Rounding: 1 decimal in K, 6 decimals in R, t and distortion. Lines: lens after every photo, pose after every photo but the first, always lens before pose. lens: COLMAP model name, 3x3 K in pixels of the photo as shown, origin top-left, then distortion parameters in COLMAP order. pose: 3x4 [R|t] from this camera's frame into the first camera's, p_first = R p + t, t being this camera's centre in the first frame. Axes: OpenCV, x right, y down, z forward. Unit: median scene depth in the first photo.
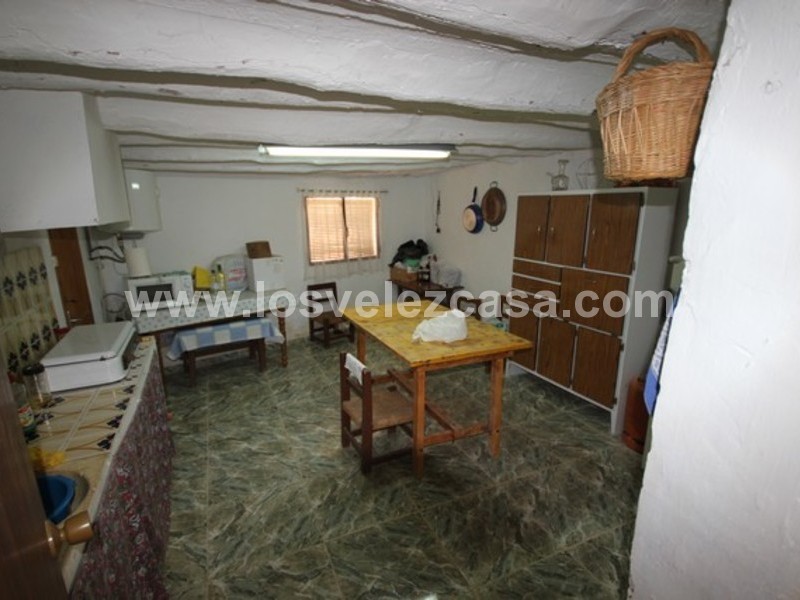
lens RADIAL K [[413.8, 0, 399.5], [0, 413.8, 312.5], [0, 0, 1]] dist [-0.002283, -0.001280]
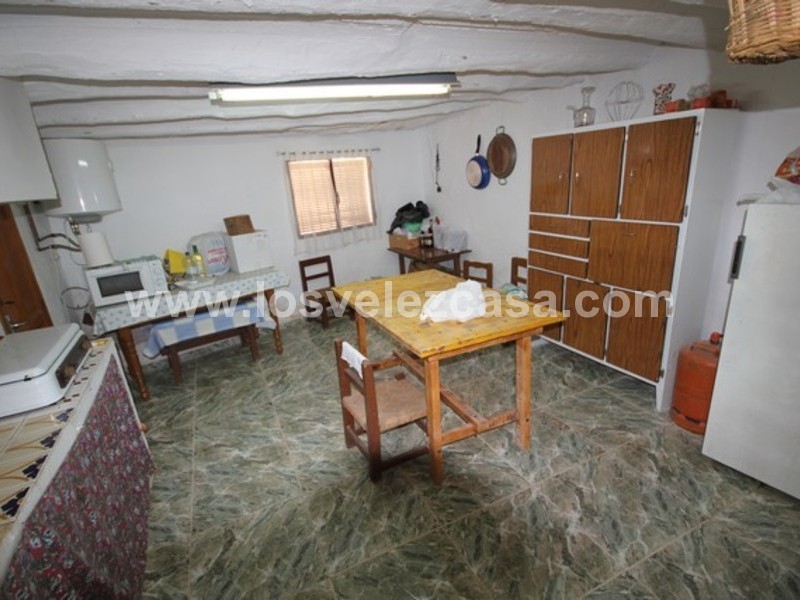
lens RADIAL K [[413.8, 0, 399.5], [0, 413.8, 312.5], [0, 0, 1]] dist [-0.002283, -0.001280]
pose [[0.997506, -0.069326, -0.013224, 0.002399], [0.070151, 0.994464, 0.078232, -0.015935], [0.007727, -0.078965, 0.996847, 0.156299]]
